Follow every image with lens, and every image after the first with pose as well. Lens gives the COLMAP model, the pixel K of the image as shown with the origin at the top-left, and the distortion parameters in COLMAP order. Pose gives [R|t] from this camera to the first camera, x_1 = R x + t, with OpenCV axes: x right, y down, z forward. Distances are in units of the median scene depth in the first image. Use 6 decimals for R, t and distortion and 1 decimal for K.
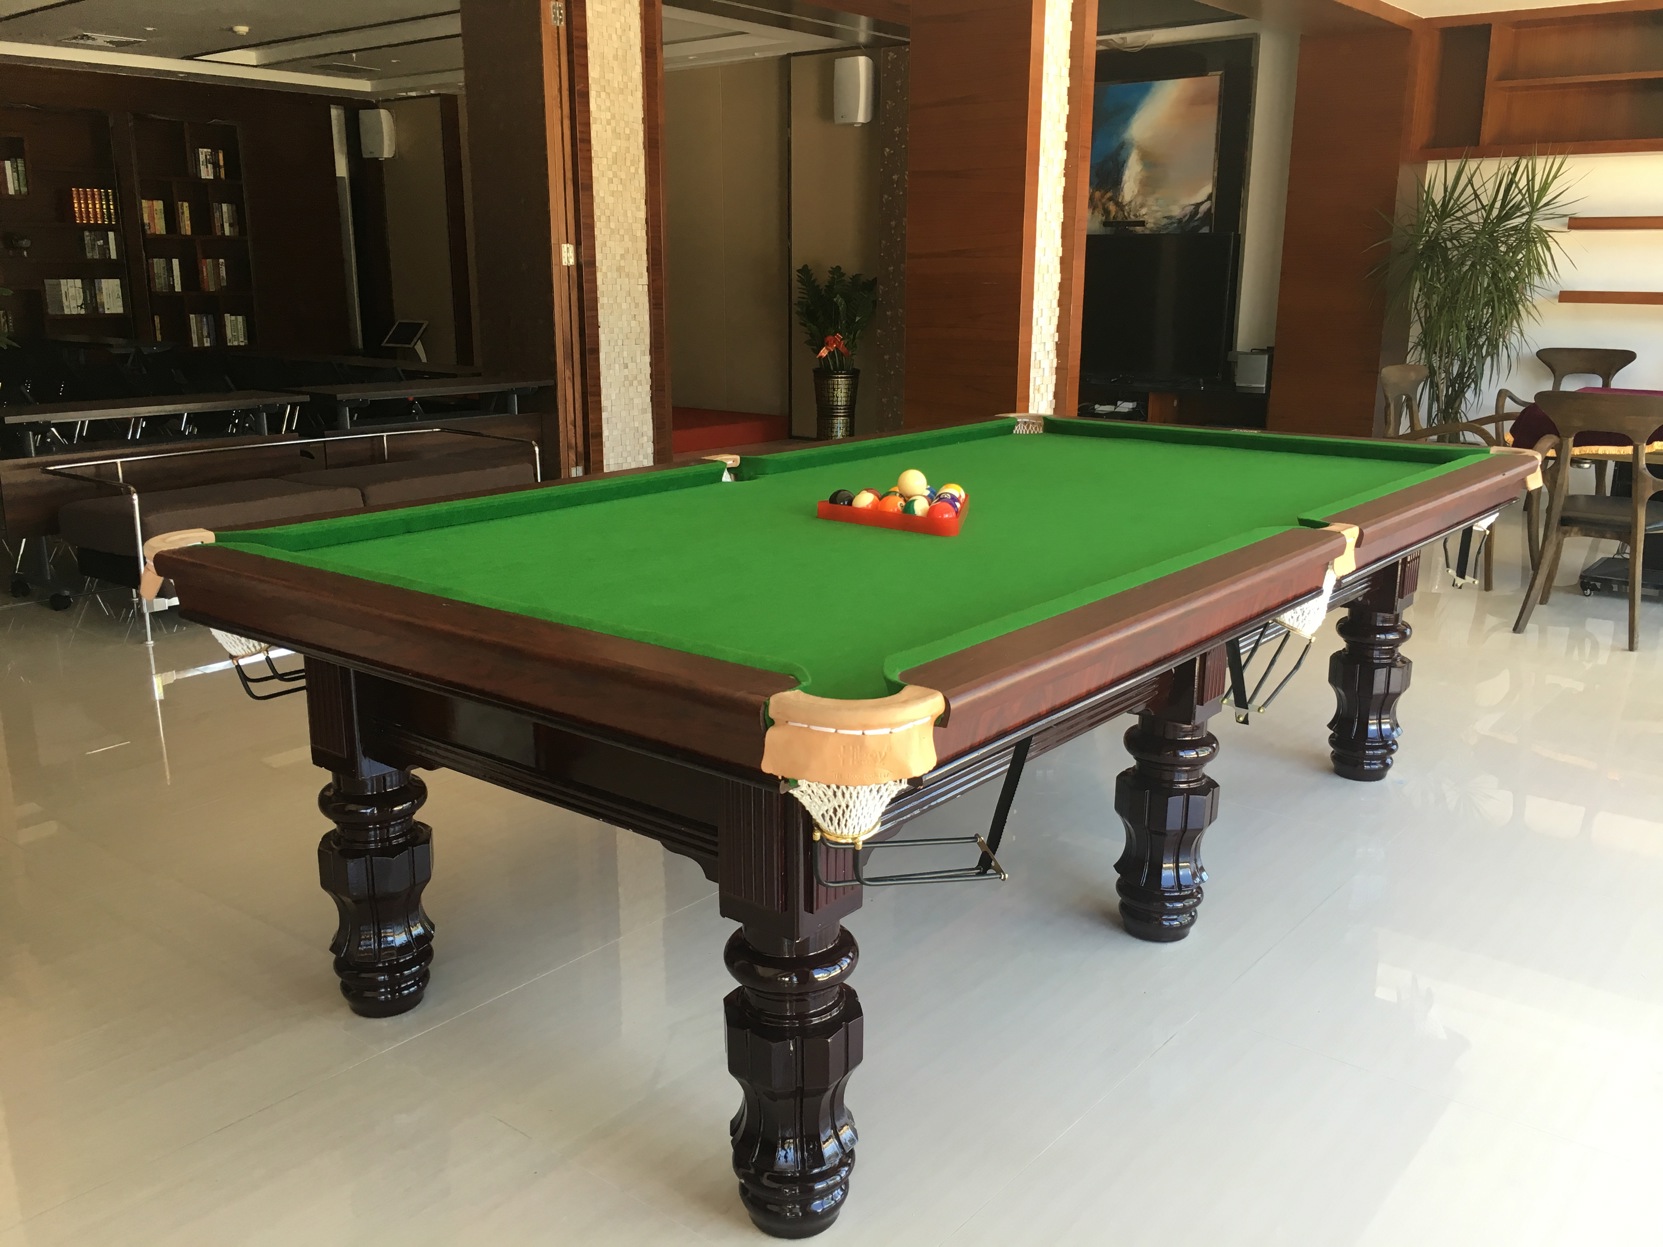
lens RADIAL K [[1411.8, 0, 825.8], [0, 1411.8, 630.1], [0, 0, 1]] dist [0.037738, -0.043889]
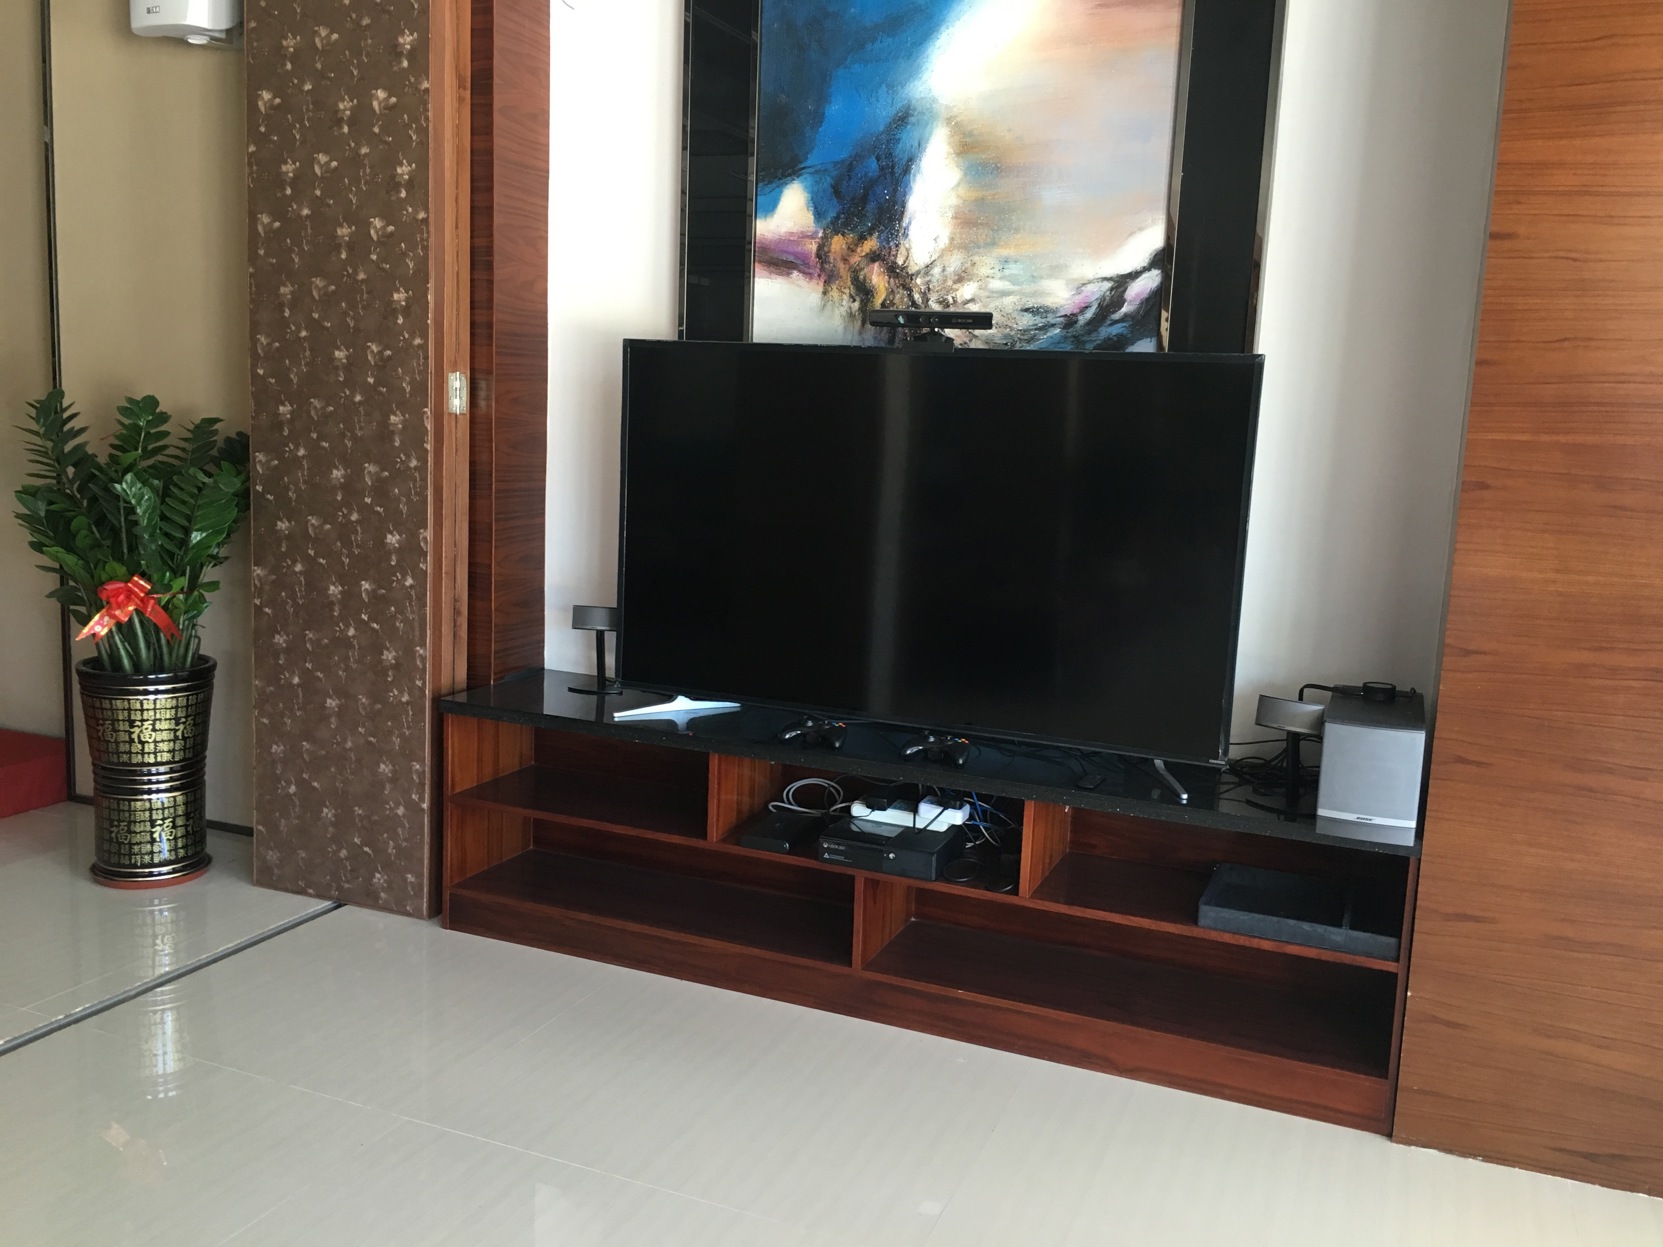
lens RADIAL K [[1411.8, 0, 836.2], [0, 1411.8, 623.4], [0, 0, 1]] dist [0.037738, -0.043889]
pose [[0.956944, -0.005676, 0.290218, 0.083033], [0.032360, 0.995663, -0.087229, -0.177070], [-0.288464, 0.092865, 0.952977, 0.662839]]
